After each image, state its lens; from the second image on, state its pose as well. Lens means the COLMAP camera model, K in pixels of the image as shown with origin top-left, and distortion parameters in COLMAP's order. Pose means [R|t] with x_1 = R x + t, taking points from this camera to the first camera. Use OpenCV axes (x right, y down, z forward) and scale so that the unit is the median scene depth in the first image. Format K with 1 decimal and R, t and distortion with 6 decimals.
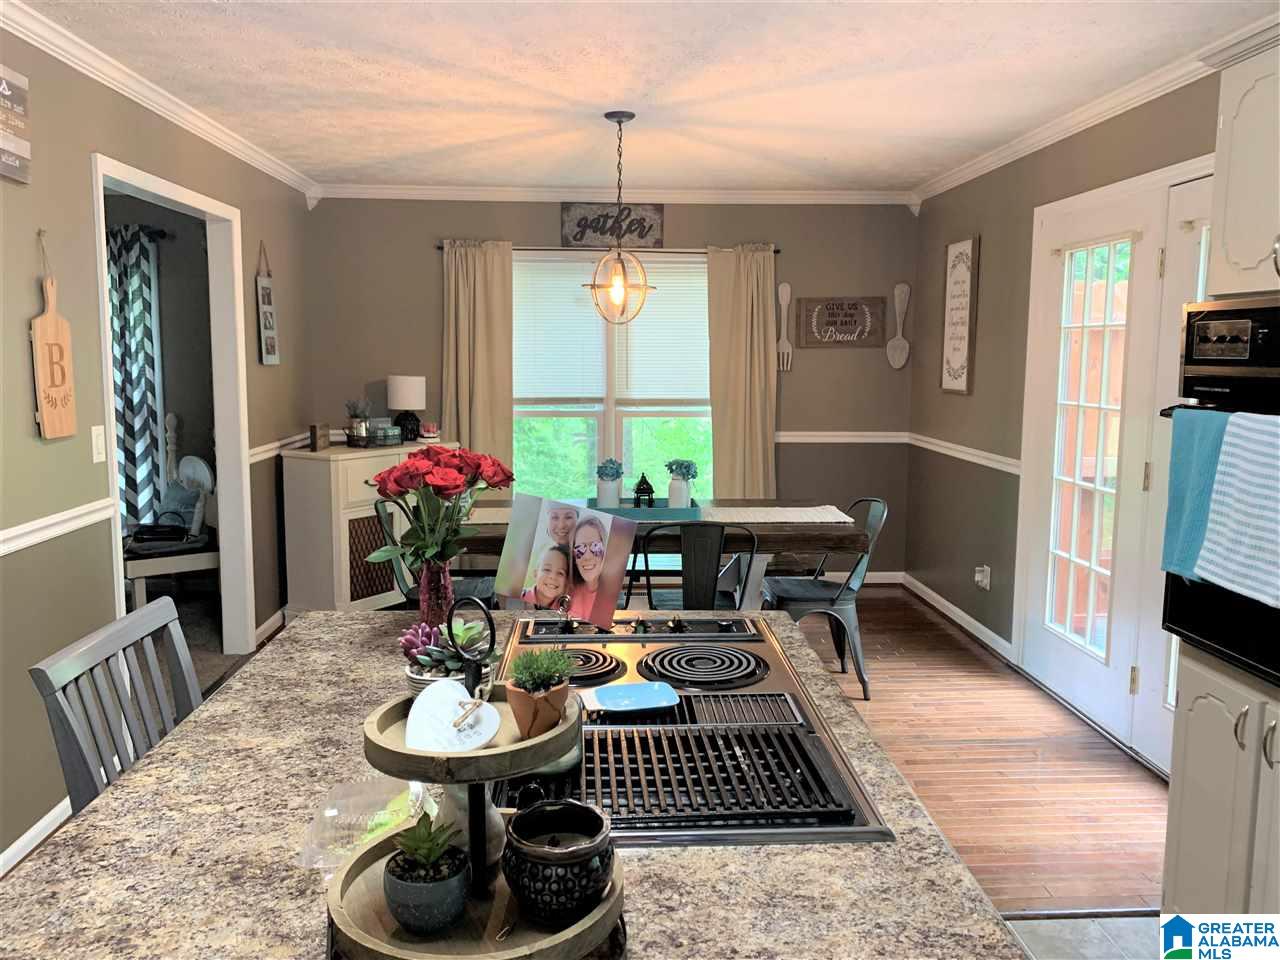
lens RADIAL K [[1002.4, 0, 640.0], [0, 1002.4, 480.0], [0, 0, 1]] dist [0.027157, -0.015458]
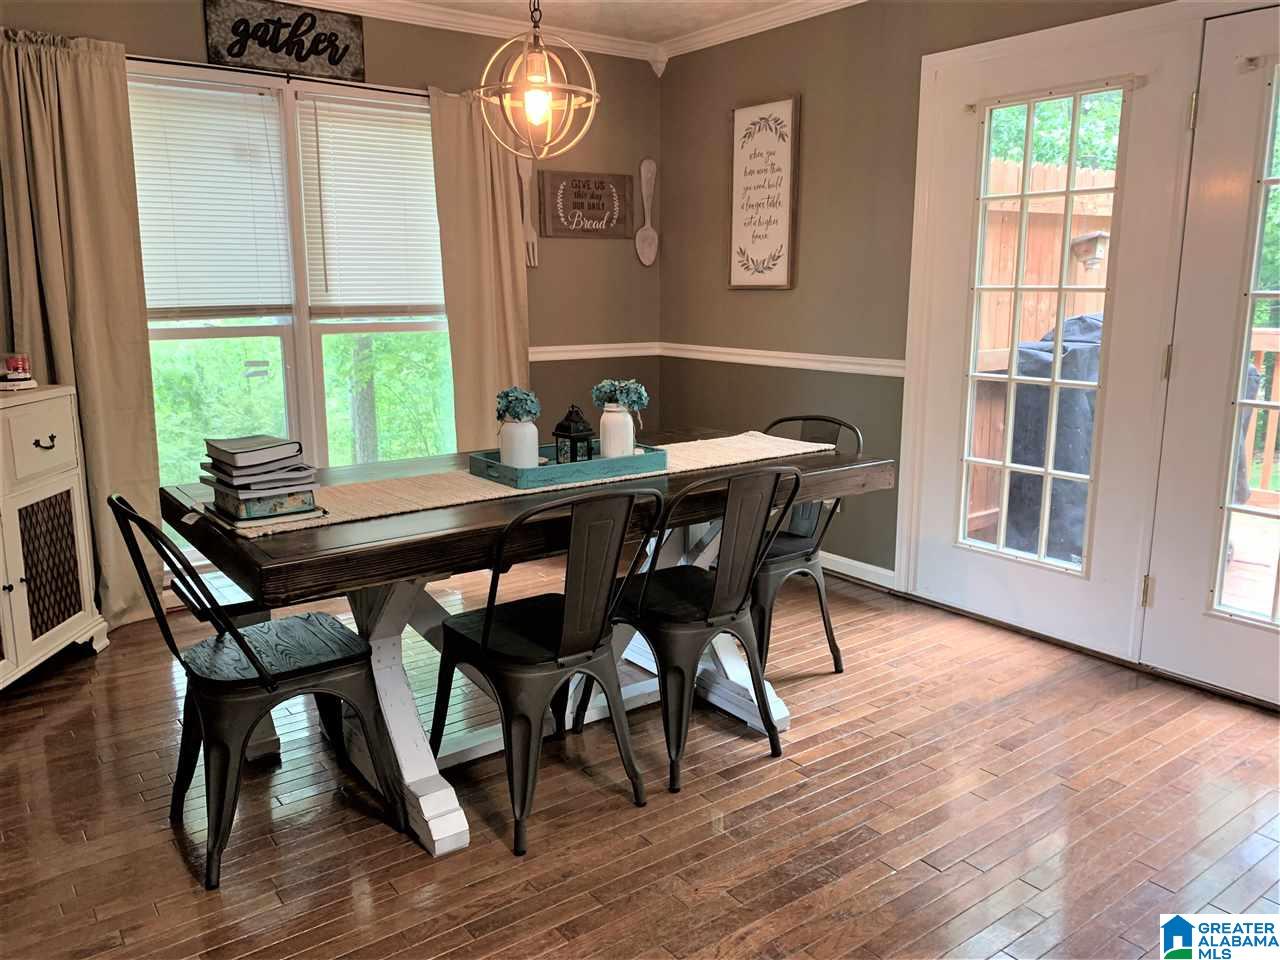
lens RADIAL K [[1002.4, 0, 640.0], [0, 1002.4, 480.0], [0, 0, 1]] dist [0.027157, -0.015458]
pose [[0.831359, -0.111681, 0.544398, -0.227605], [0.076020, 0.993245, 0.087670, -0.007833], [-0.550511, -0.031500, 0.834233, 0.315088]]
